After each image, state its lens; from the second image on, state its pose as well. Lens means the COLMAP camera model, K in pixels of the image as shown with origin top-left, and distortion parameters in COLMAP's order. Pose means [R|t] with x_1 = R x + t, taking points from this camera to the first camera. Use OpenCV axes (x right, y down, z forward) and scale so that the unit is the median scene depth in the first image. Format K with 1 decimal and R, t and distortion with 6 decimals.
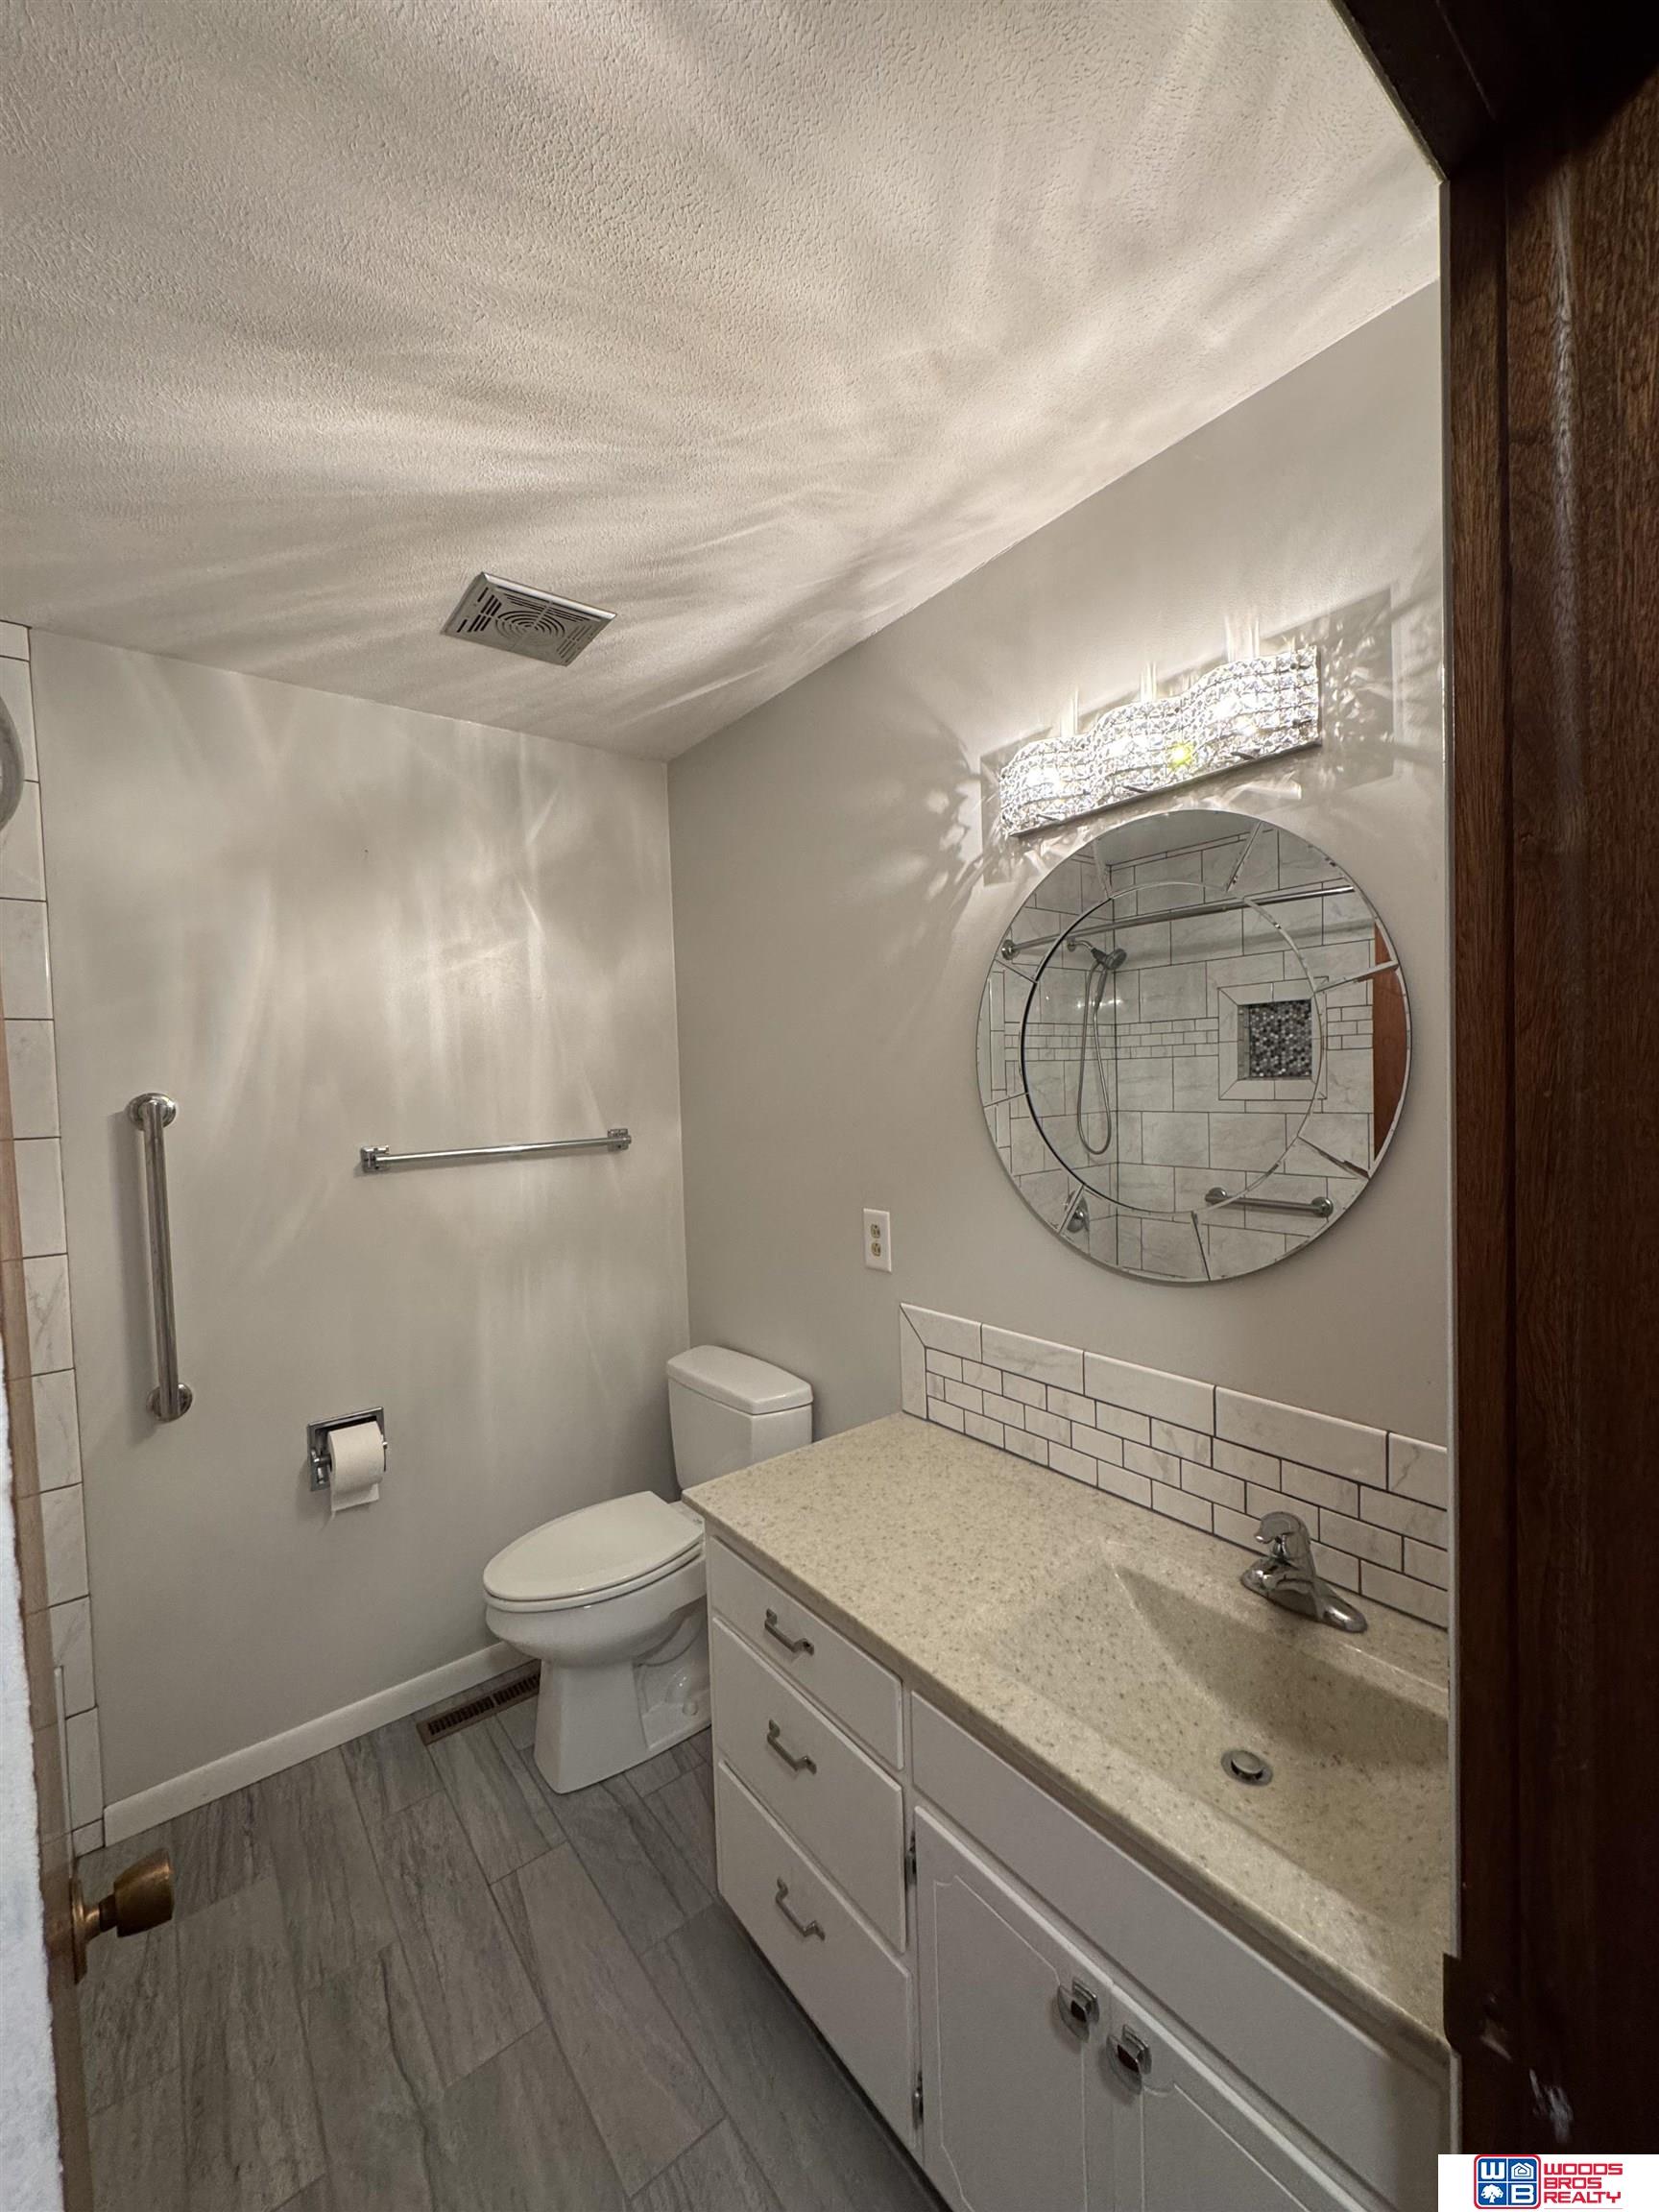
lens RADIAL K [[875.5, 0, 829.5], [0, 875.5, 1106.0], [0, 0, 1]] dist [-0.002472, -0.000038]
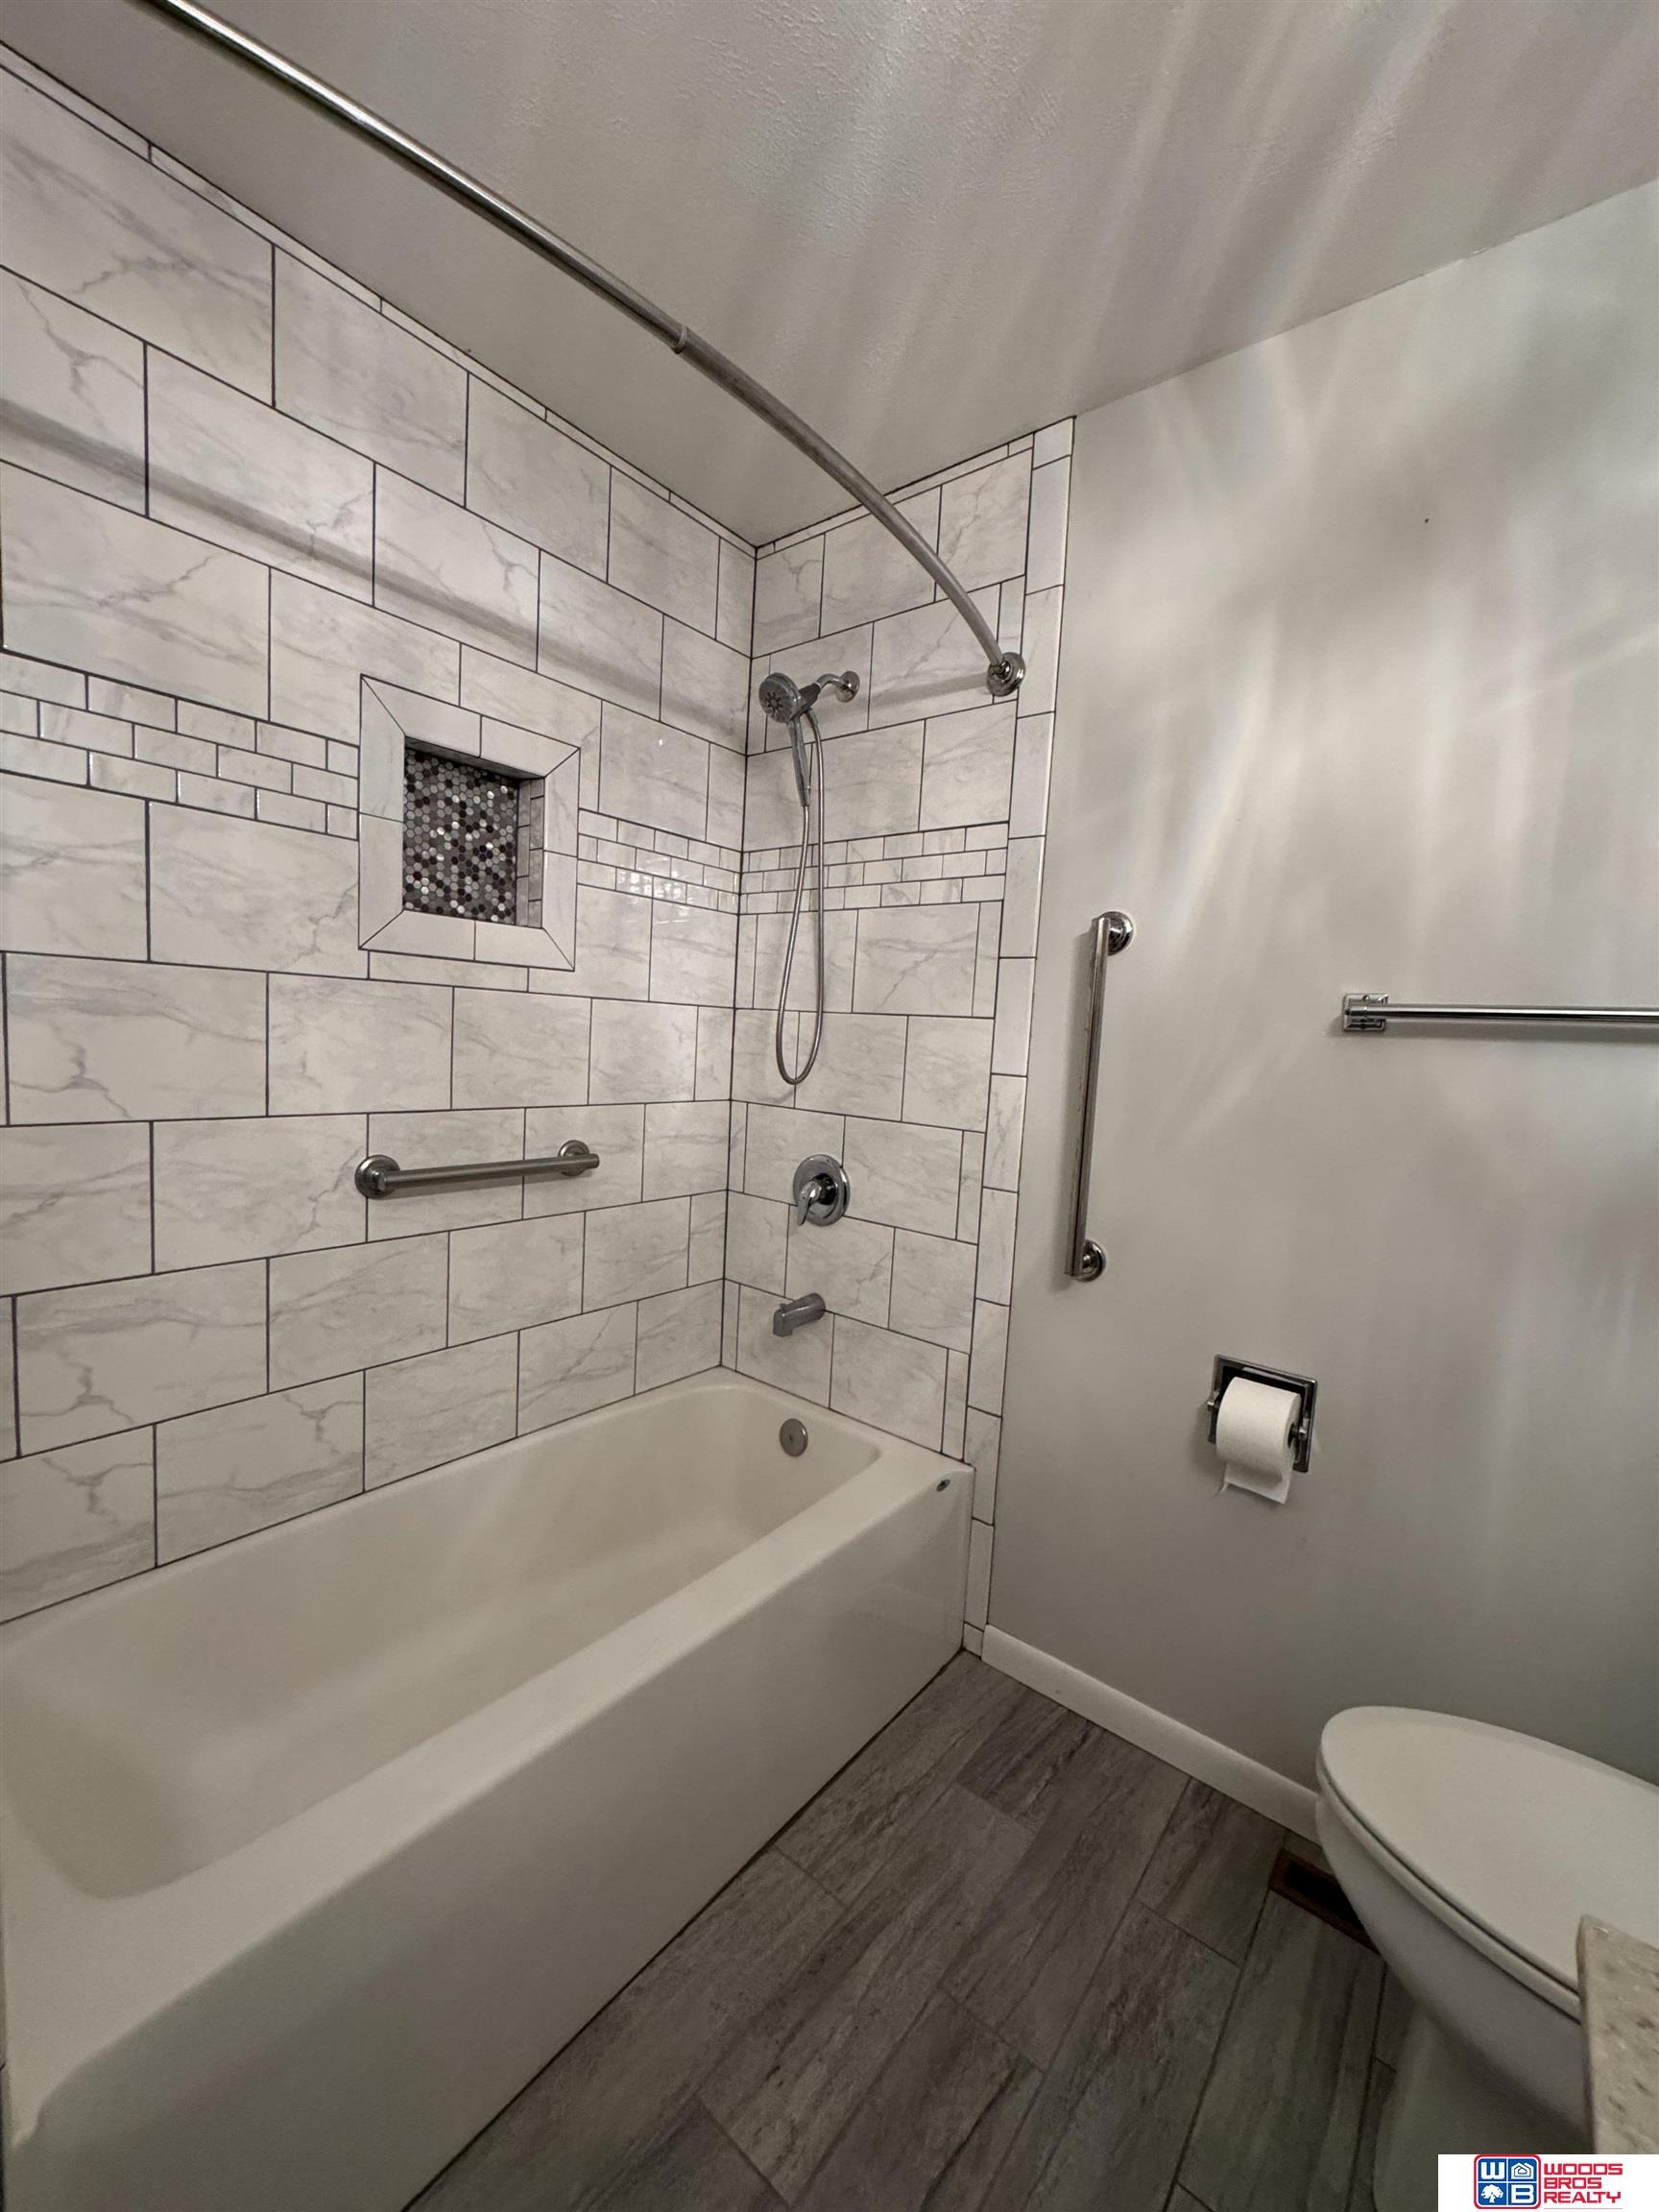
lens RADIAL K [[875.5, 0, 829.5], [0, 875.5, 1106.0], [0, 0, 1]] dist [-0.002472, -0.000038]
pose [[0.220125, 0.123197, -0.967661, 0.038013], [-0.094000, 0.990055, 0.104665, 0.103475], [0.970932, 0.067921, 0.229517, 0.488778]]
